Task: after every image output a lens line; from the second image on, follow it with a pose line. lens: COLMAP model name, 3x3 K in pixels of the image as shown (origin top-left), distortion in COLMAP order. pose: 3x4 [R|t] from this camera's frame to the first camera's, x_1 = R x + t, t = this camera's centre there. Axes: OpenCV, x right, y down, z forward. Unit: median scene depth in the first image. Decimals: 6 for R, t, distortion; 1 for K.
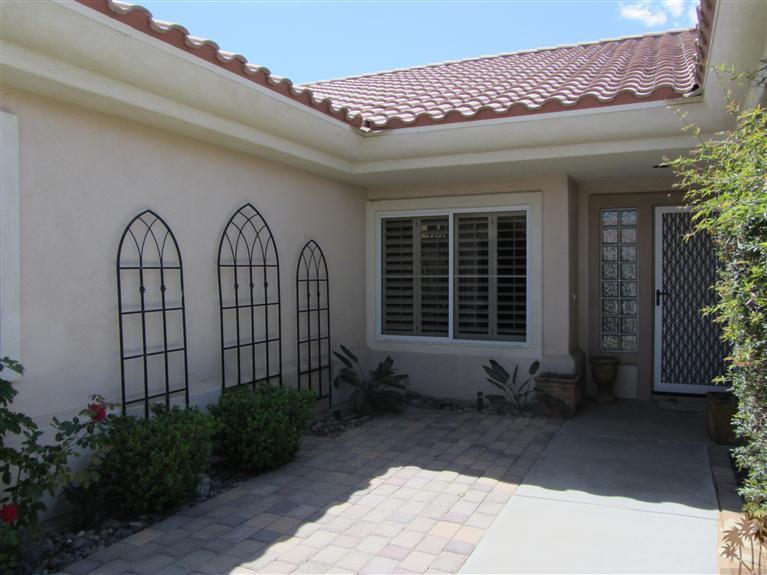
lens RADIAL K [[641.1, 0, 382.8], [0, 641.1, 286.1], [0, 0, 1]] dist [-0.060244, 0.023262]
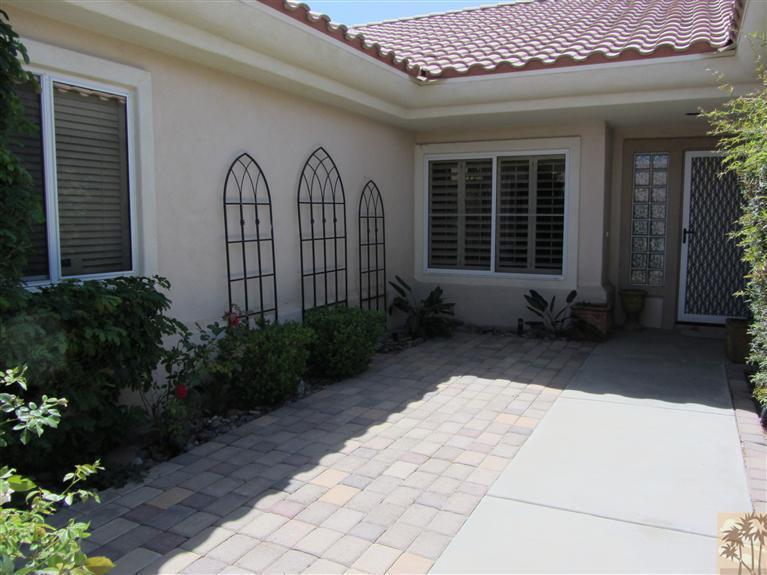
lens RADIAL K [[641.1, 0, 382.6], [0, 641.1, 288.7], [0, 0, 1]] dist [-0.060244, 0.023262]
pose [[0.999645, 0.006042, -0.025946, -0.073026], [-0.003642, 0.995792, 0.091574, 0.014879], [0.026391, -0.091447, 0.995460, -0.135551]]
